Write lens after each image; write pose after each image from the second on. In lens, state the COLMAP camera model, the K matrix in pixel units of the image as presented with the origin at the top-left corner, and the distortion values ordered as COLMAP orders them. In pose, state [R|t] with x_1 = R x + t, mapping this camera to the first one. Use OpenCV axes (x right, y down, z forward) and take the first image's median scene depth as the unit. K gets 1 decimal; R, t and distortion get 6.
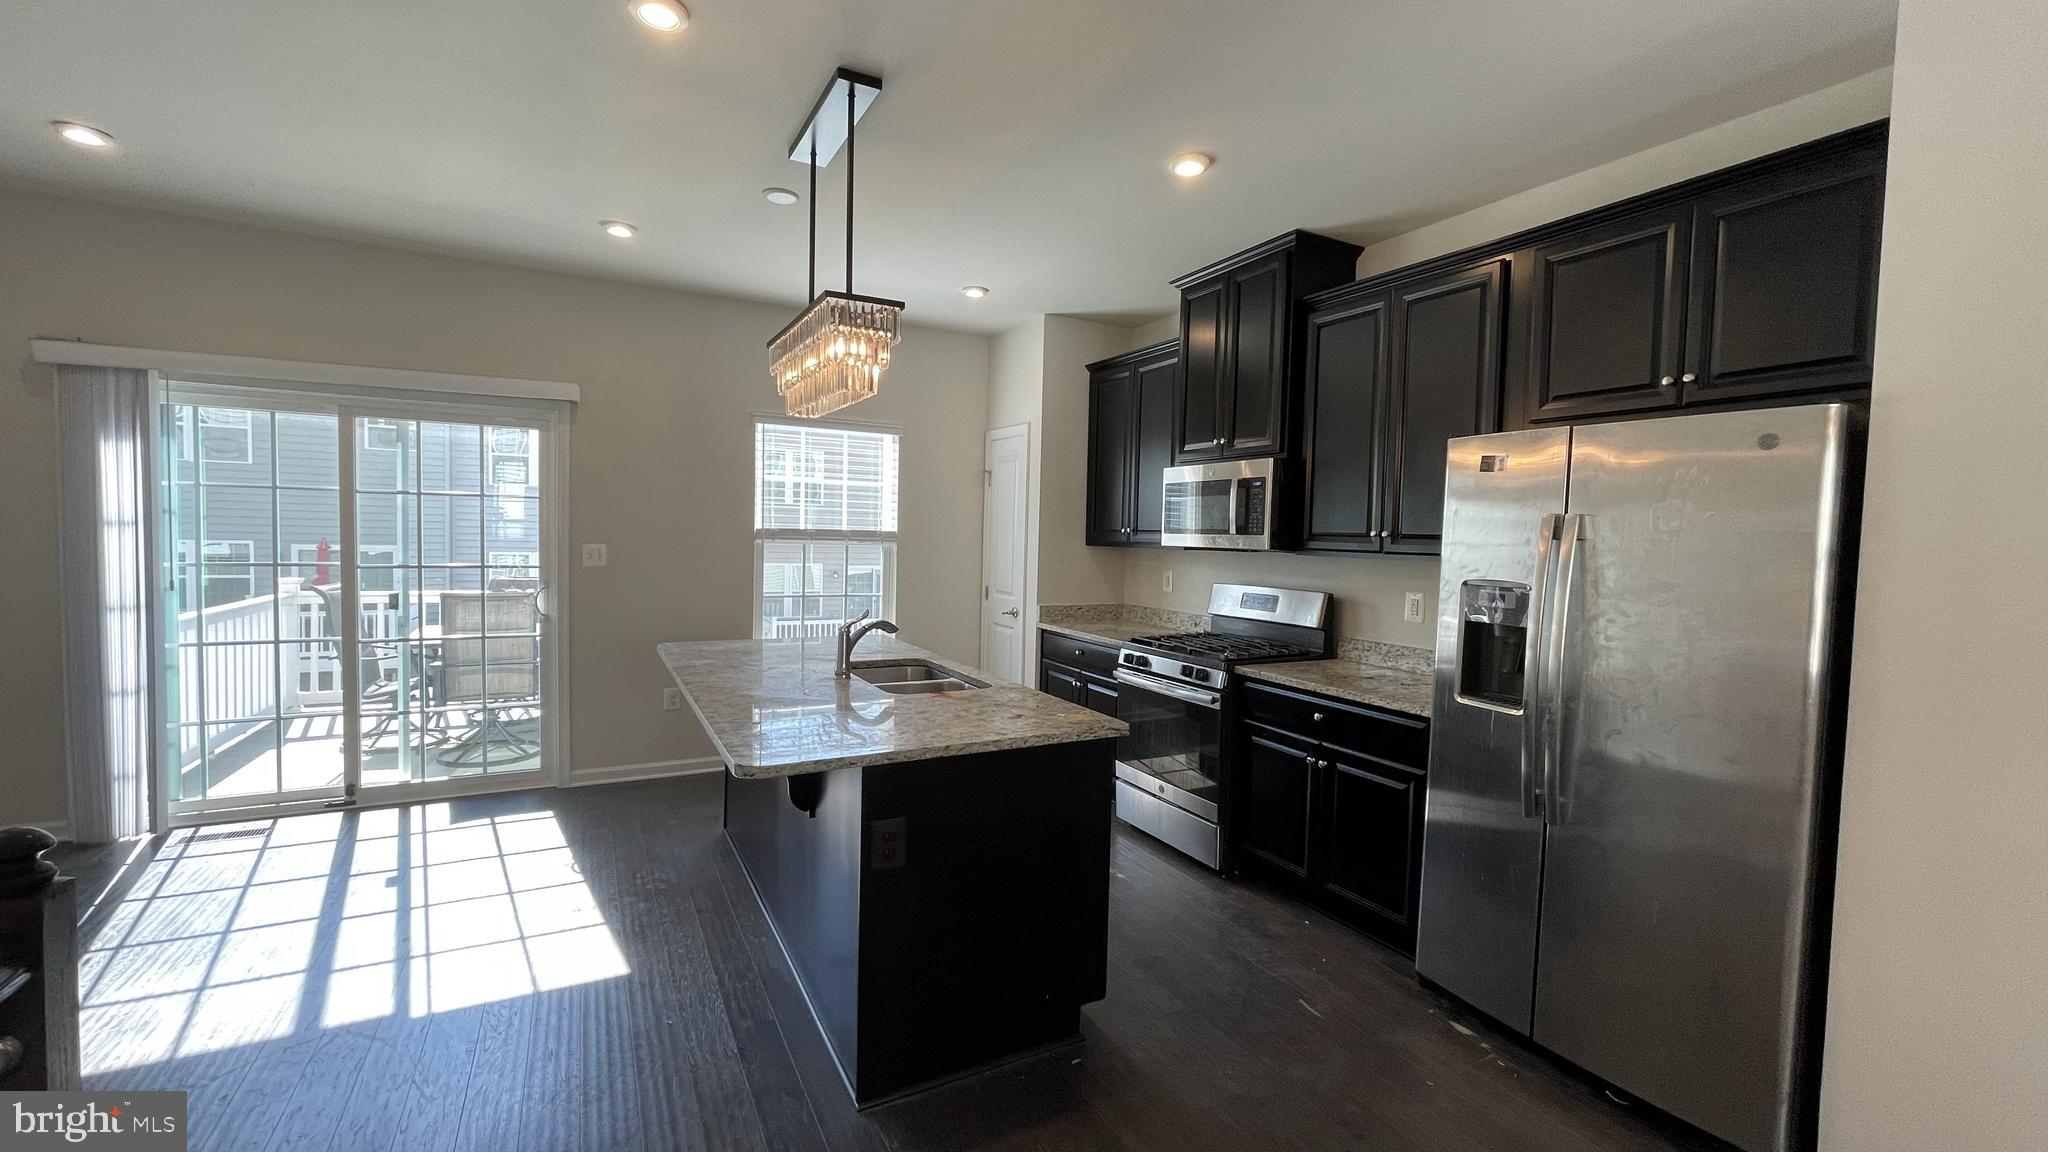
lens RADIAL K [[821.3, 0, 1024.0], [0, 821.3, 568.4], [0, 0, 1]] dist [0.007039, -0.000778]
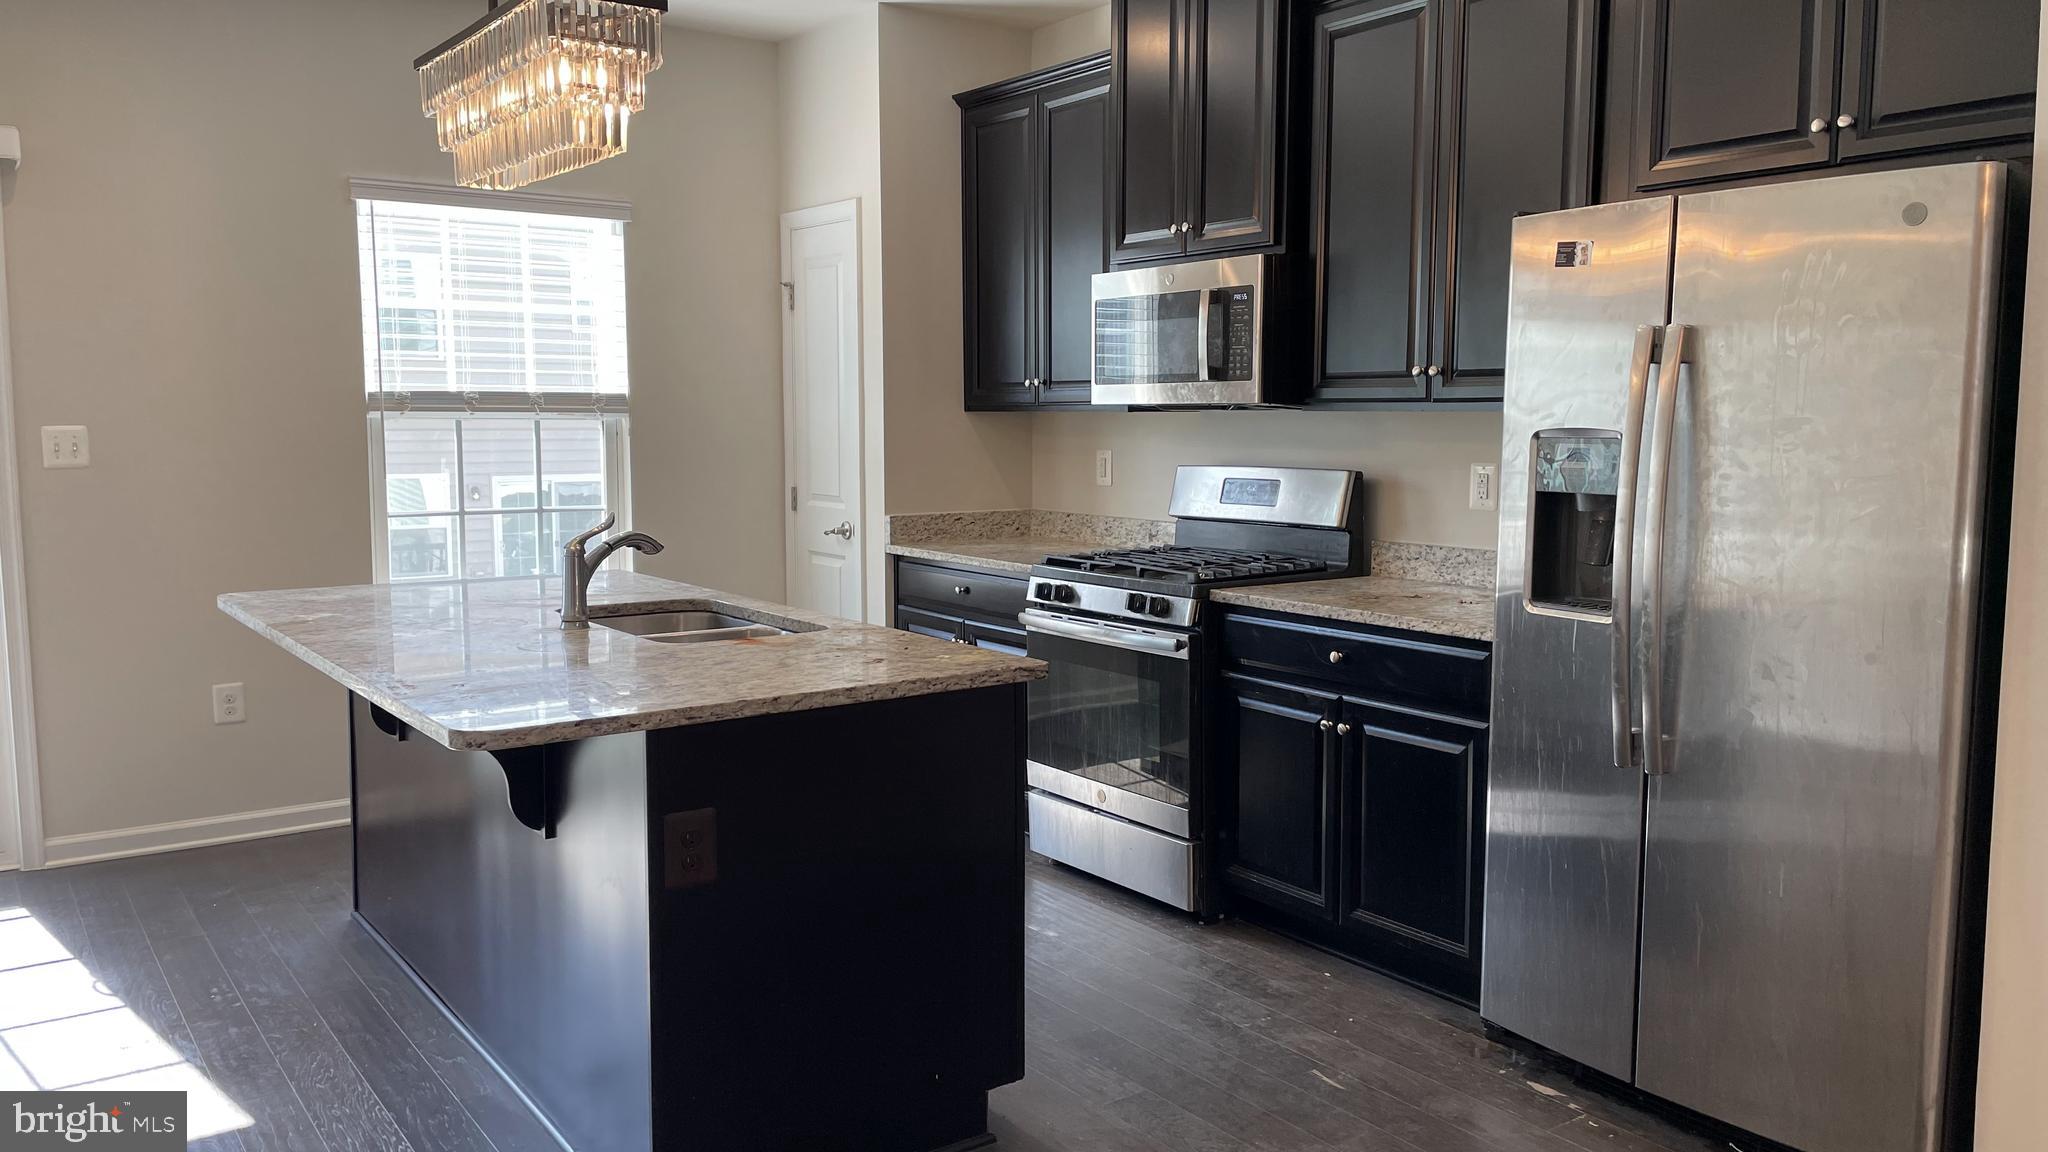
lens RADIAL K [[1542.1, 0, 1044.0], [0, 1542.1, 566.4], [0, 0, 1]] dist [0.131158, -0.191321]
pose [[0.990934, -0.037536, 0.128996, -0.023036], [0.029974, 0.997744, 0.060074, 0.027359], [-0.130960, -0.055663, 0.989824, -0.162795]]
